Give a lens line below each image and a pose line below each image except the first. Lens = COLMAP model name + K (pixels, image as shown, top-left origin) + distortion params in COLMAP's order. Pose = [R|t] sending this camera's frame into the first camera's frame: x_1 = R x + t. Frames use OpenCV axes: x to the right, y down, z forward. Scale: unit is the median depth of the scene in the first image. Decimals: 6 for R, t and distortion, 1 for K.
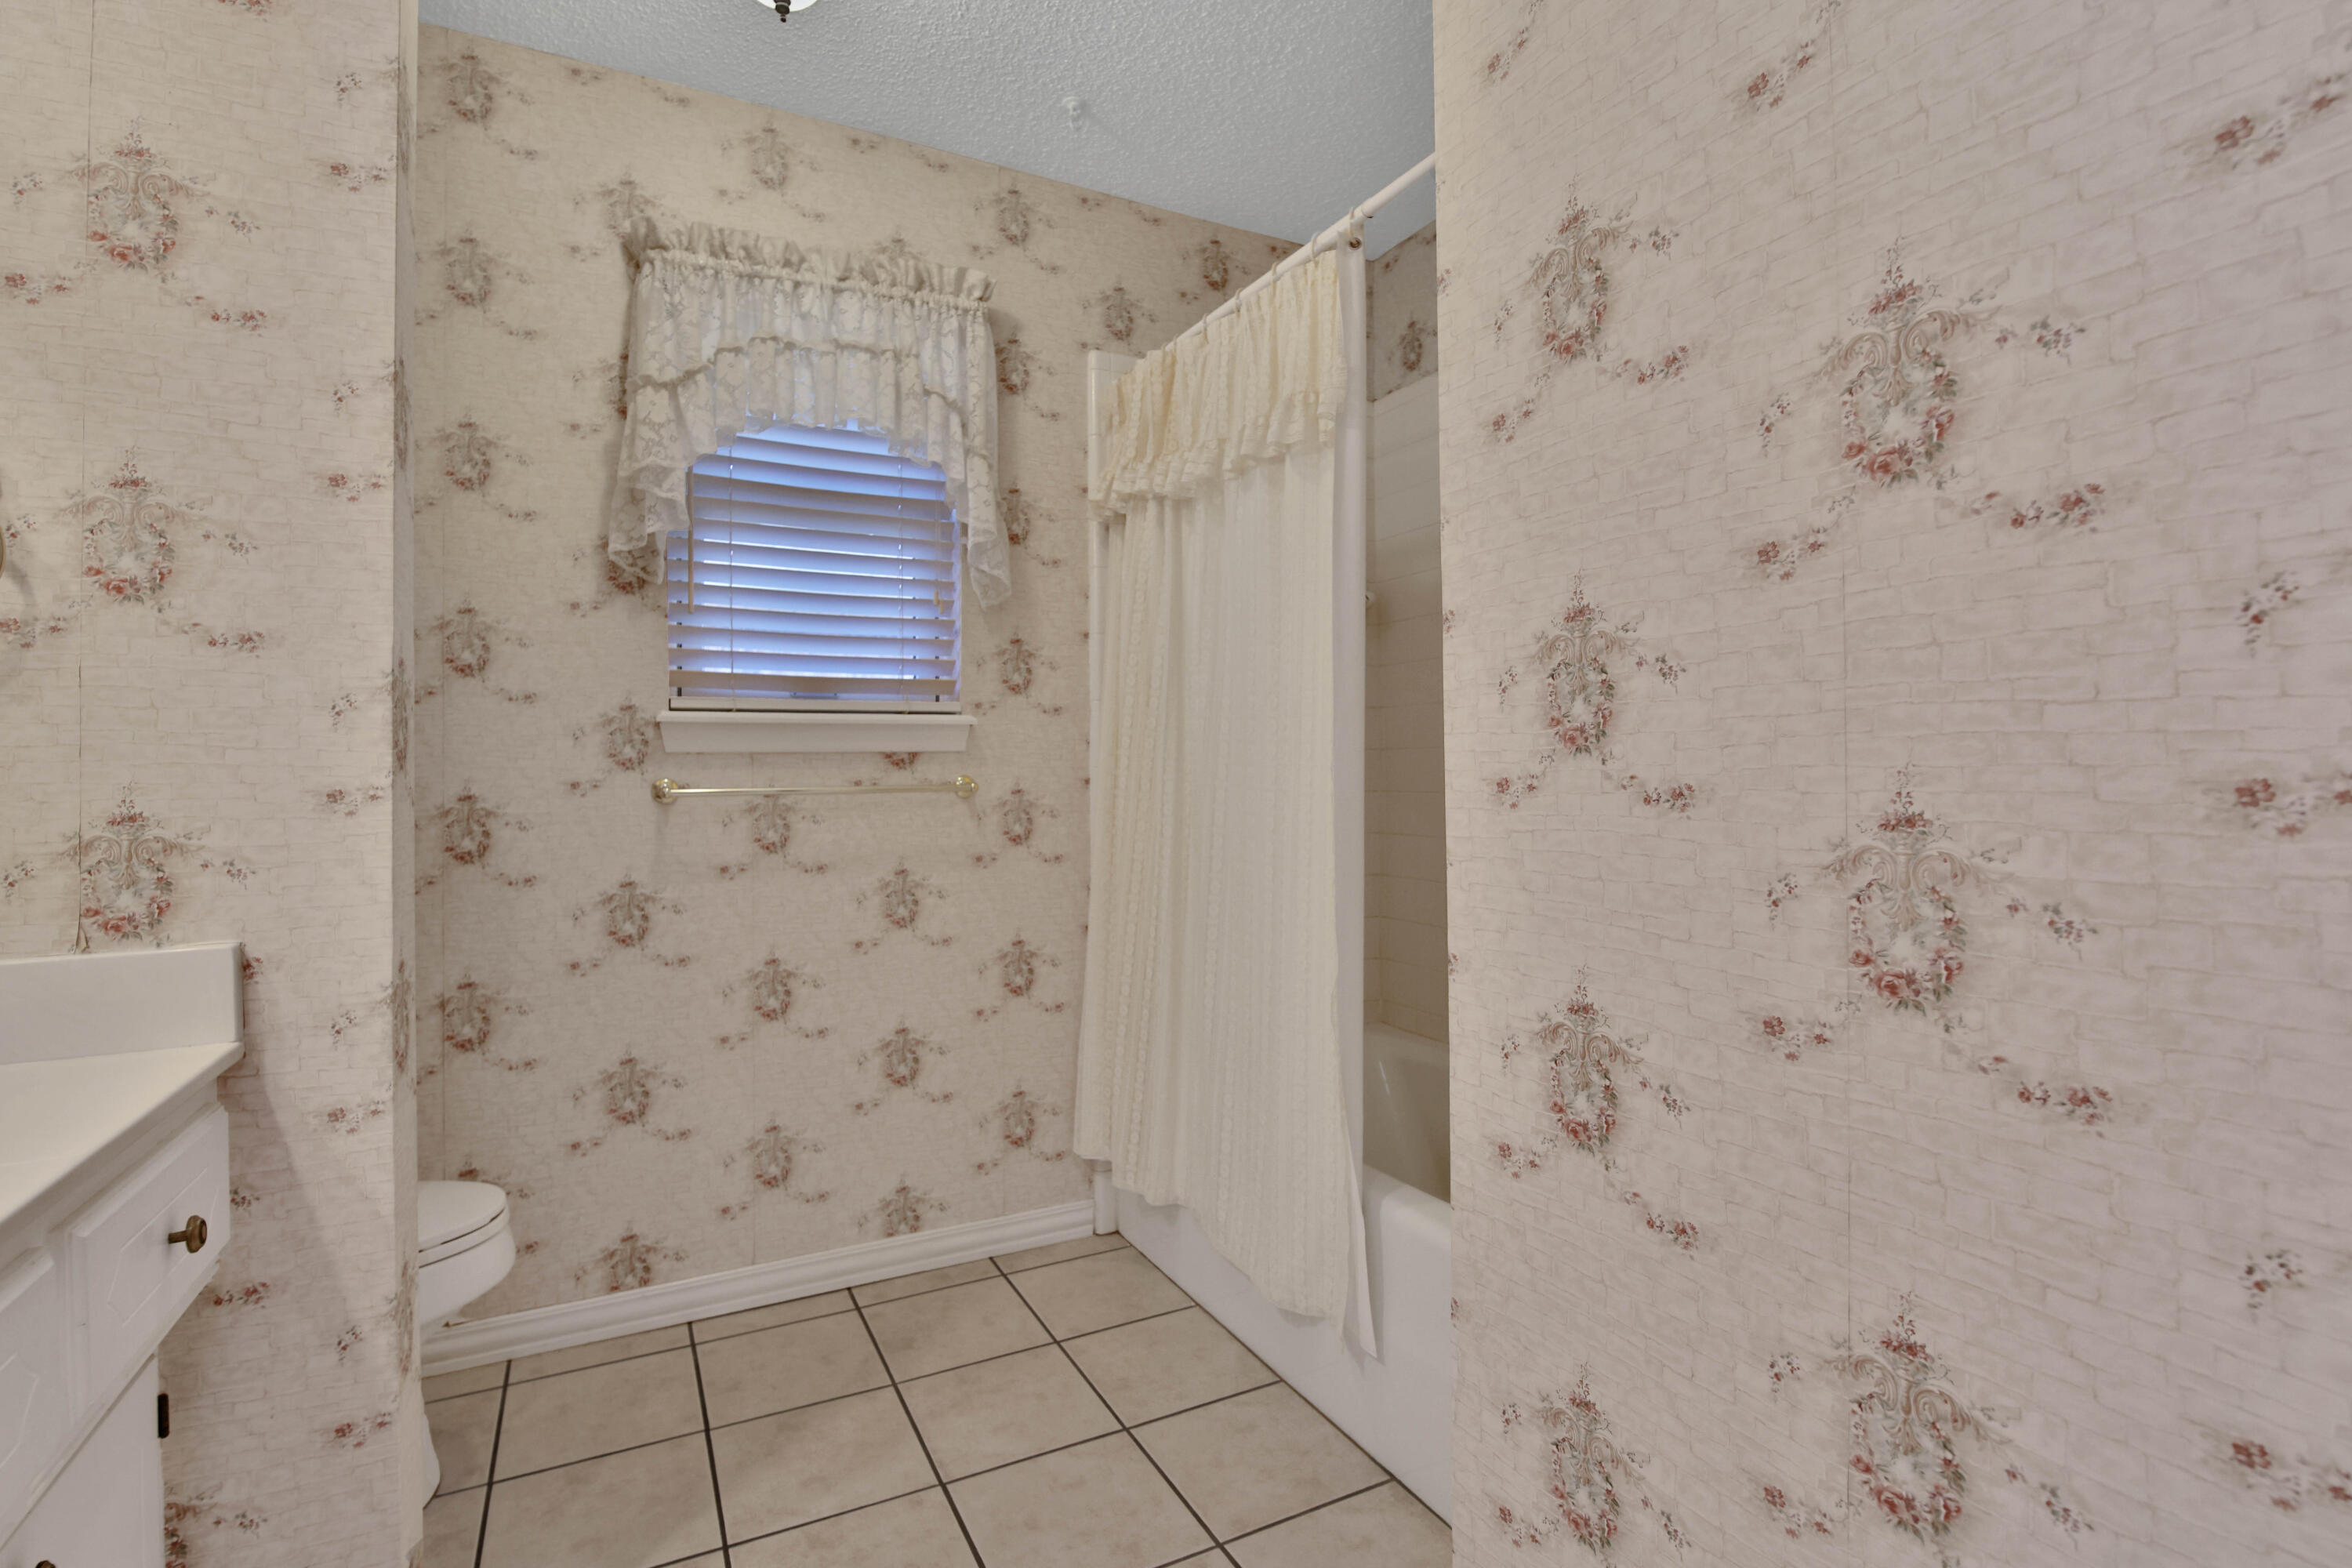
lens RADIAL K [[1092.5, 0, 1166.5], [0, 1092.5, 748.0], [0, 0, 1]] dist [-0.002822, -0.009466]
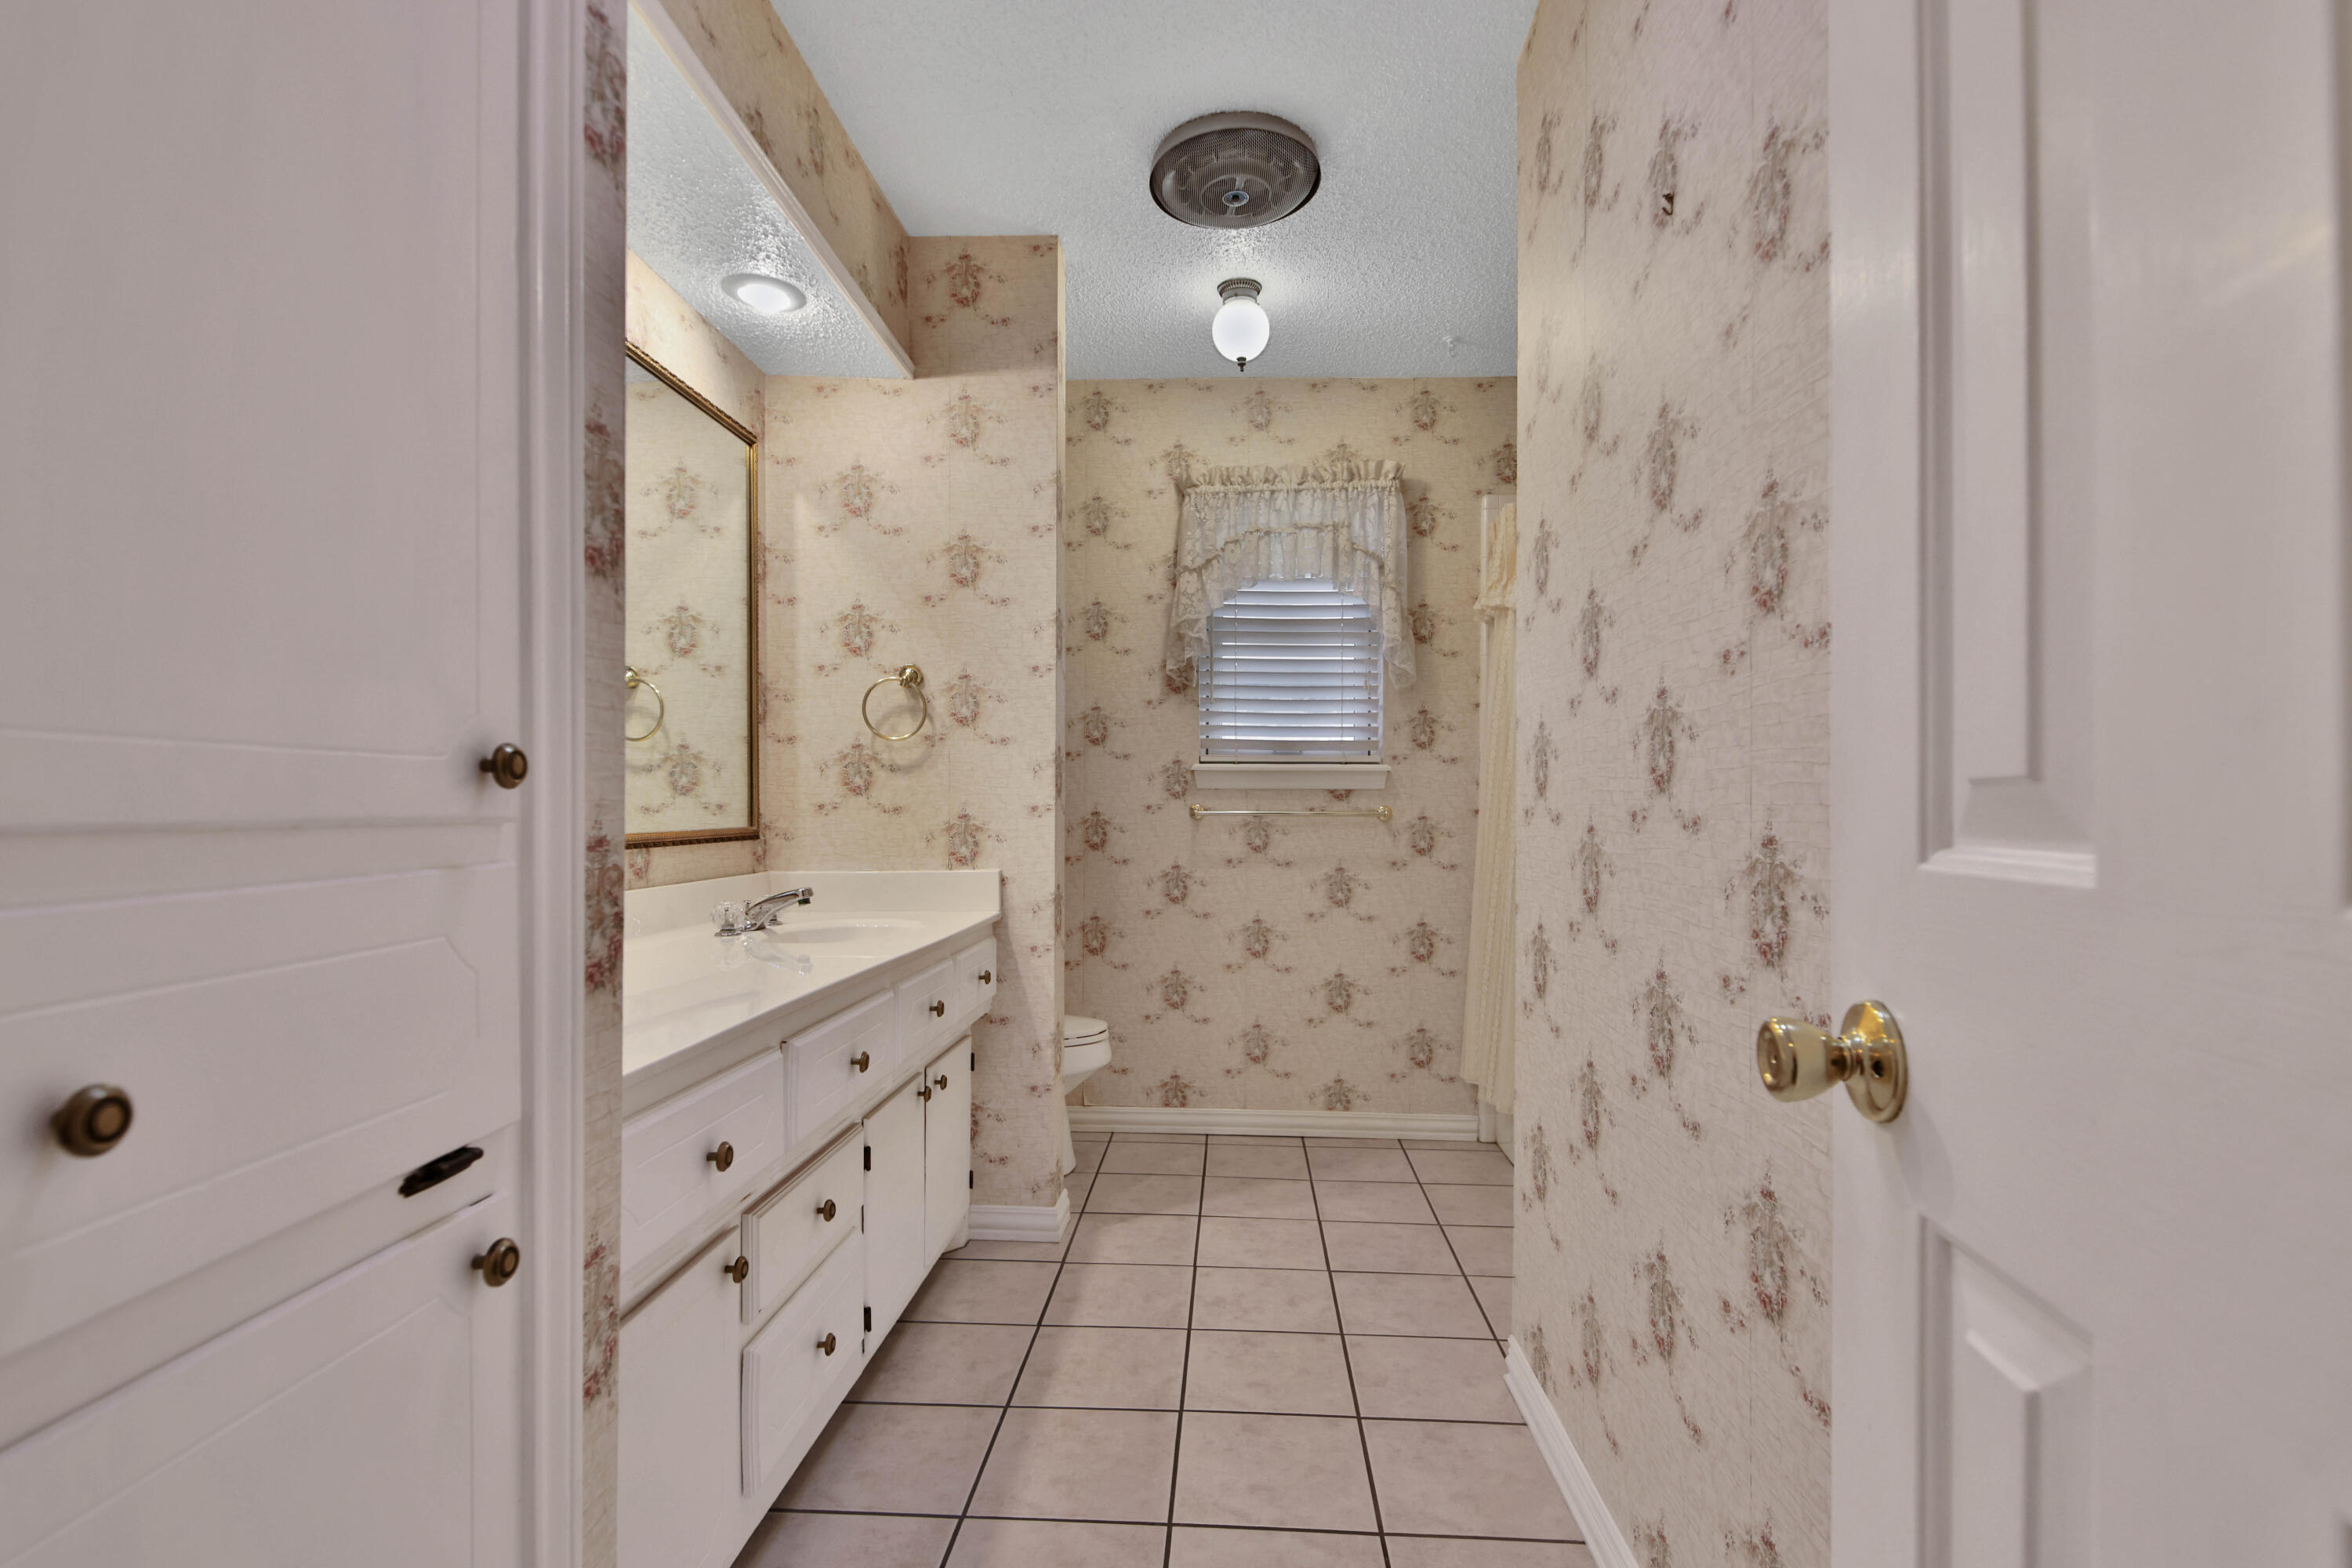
lens RADIAL K [[1092.5, 0, 1175.6], [0, 1092.5, 790.7], [0, 0, 1]] dist [-0.002822, -0.009466]
pose [[0.863289, 0.010392, -0.504603, 0.339749], [-0.005512, 0.999922, 0.011164, -0.010612], [0.504680, -0.006857, 0.863279, -0.435146]]
